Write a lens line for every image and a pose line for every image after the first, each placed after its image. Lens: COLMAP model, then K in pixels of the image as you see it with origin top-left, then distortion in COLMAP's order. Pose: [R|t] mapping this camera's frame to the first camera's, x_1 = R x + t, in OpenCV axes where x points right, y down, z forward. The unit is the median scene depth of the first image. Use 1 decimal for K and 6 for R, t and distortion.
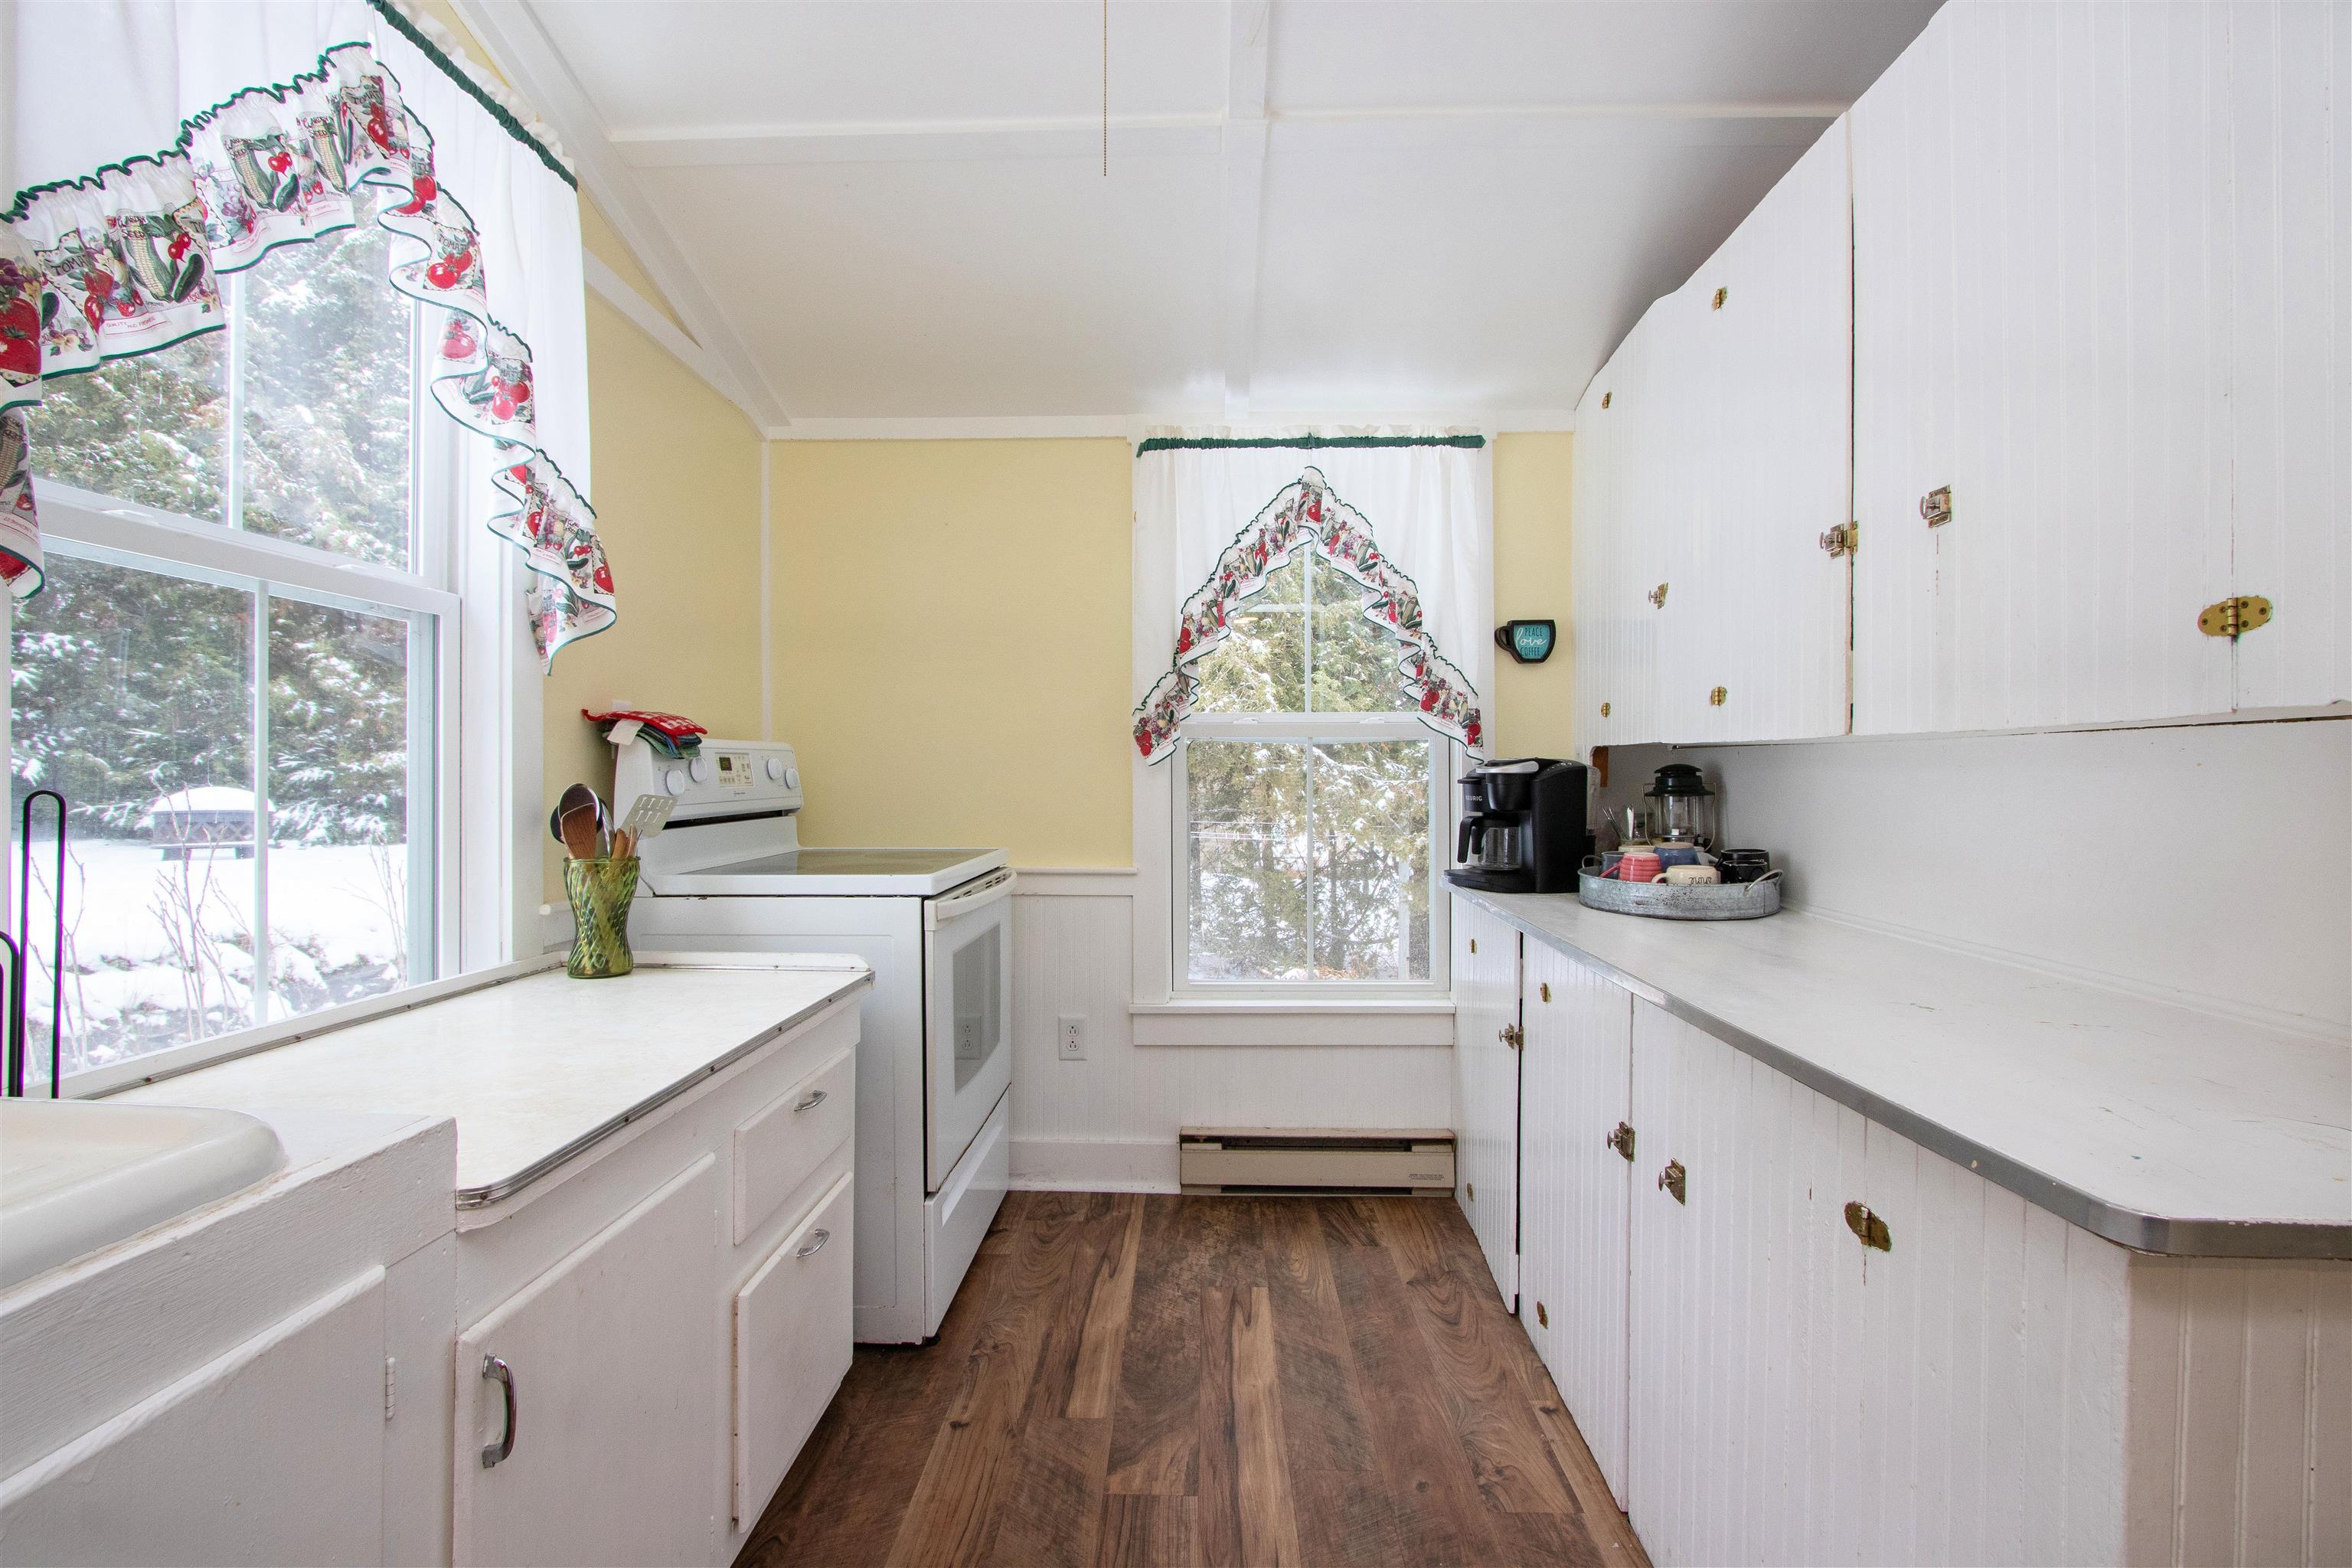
lens RADIAL K [[1106.9, 0, 1168.7], [0, 1106.9, 774.9], [0, 0, 1]] dist [-0.006024, -0.000816]
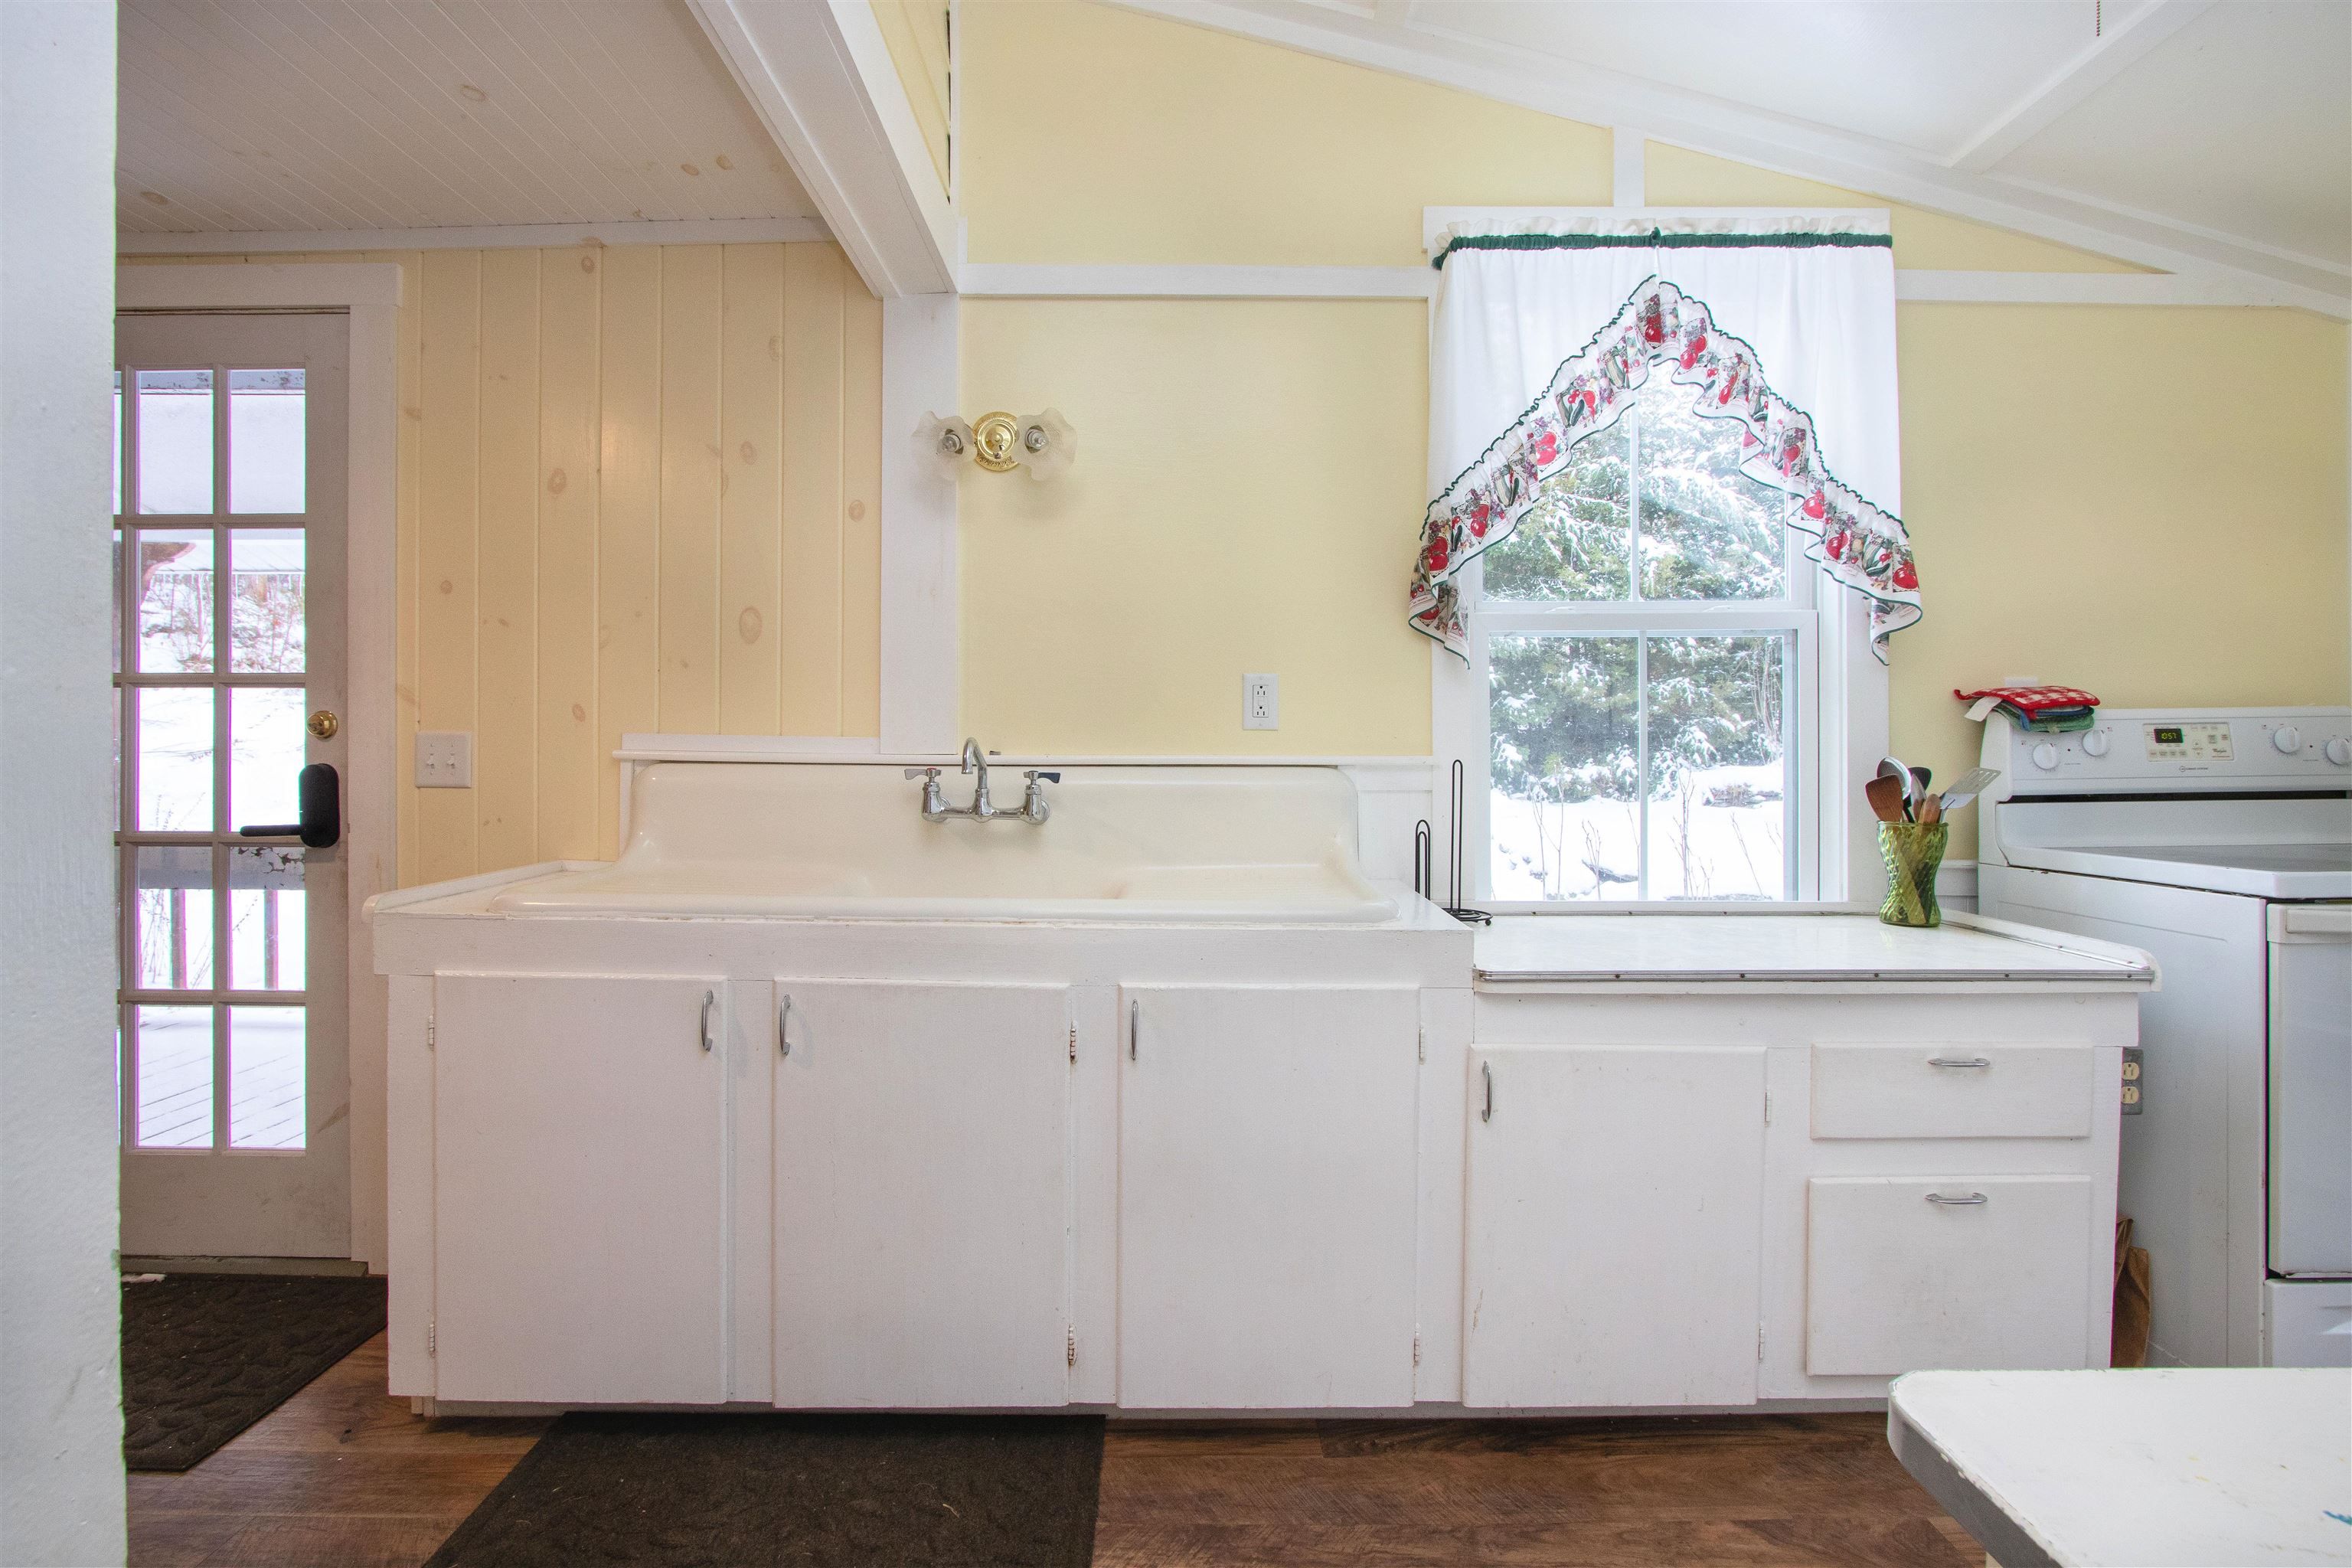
lens RADIAL K [[1089.0, 0, 1176.0], [0, 1089.0, 784.0], [0, 0, 1]] dist [0.014061, 0.000319]
pose [[0.032499, 0.023178, -0.999203, 0.480746], [0.006546, 0.999705, 0.023403, 0.003362], [0.999450, -0.007302, 0.032337, 0.168033]]
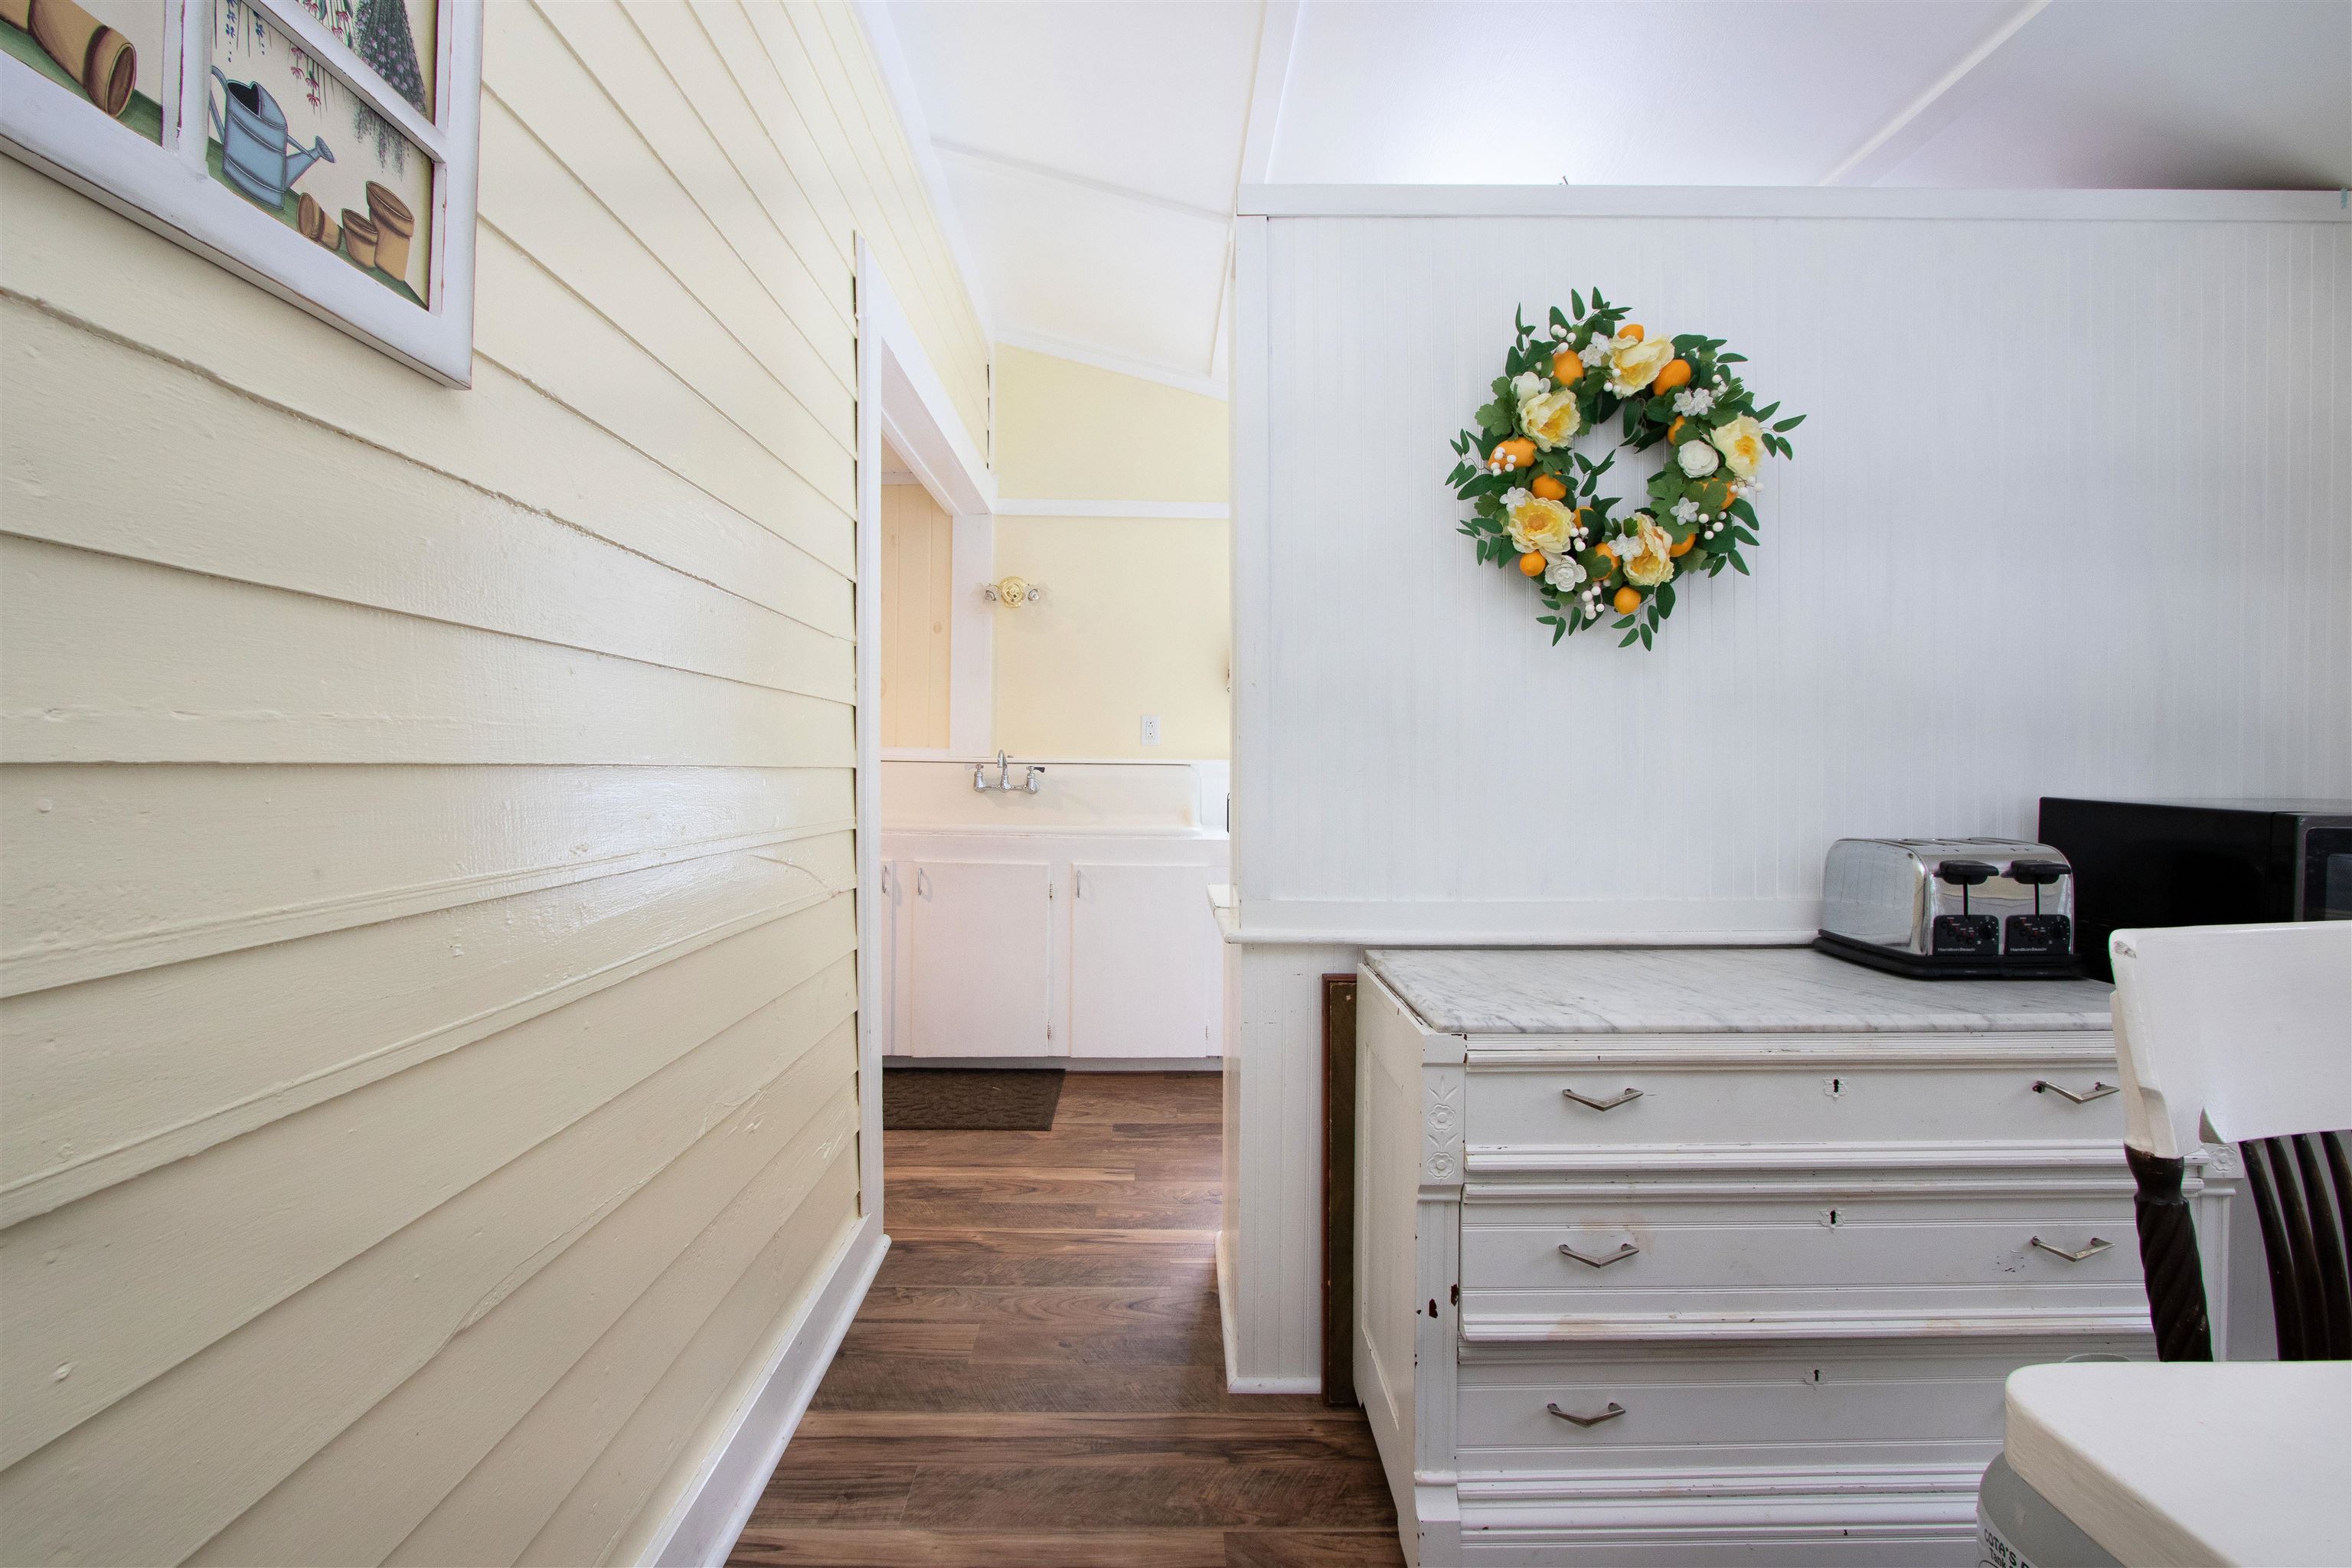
lens RADIAL K [[1056.4, 0, 1152.4], [0, 1056.4, 750.4], [0, 0, 1]] dist [-0.026711, 0.000094]
pose [[0.036269, -0.010344, -0.999289, 1.303737], [0.003279, 0.999942, -0.010232, 0.005667], [0.999337, -0.002905, 0.036301, 0.214350]]
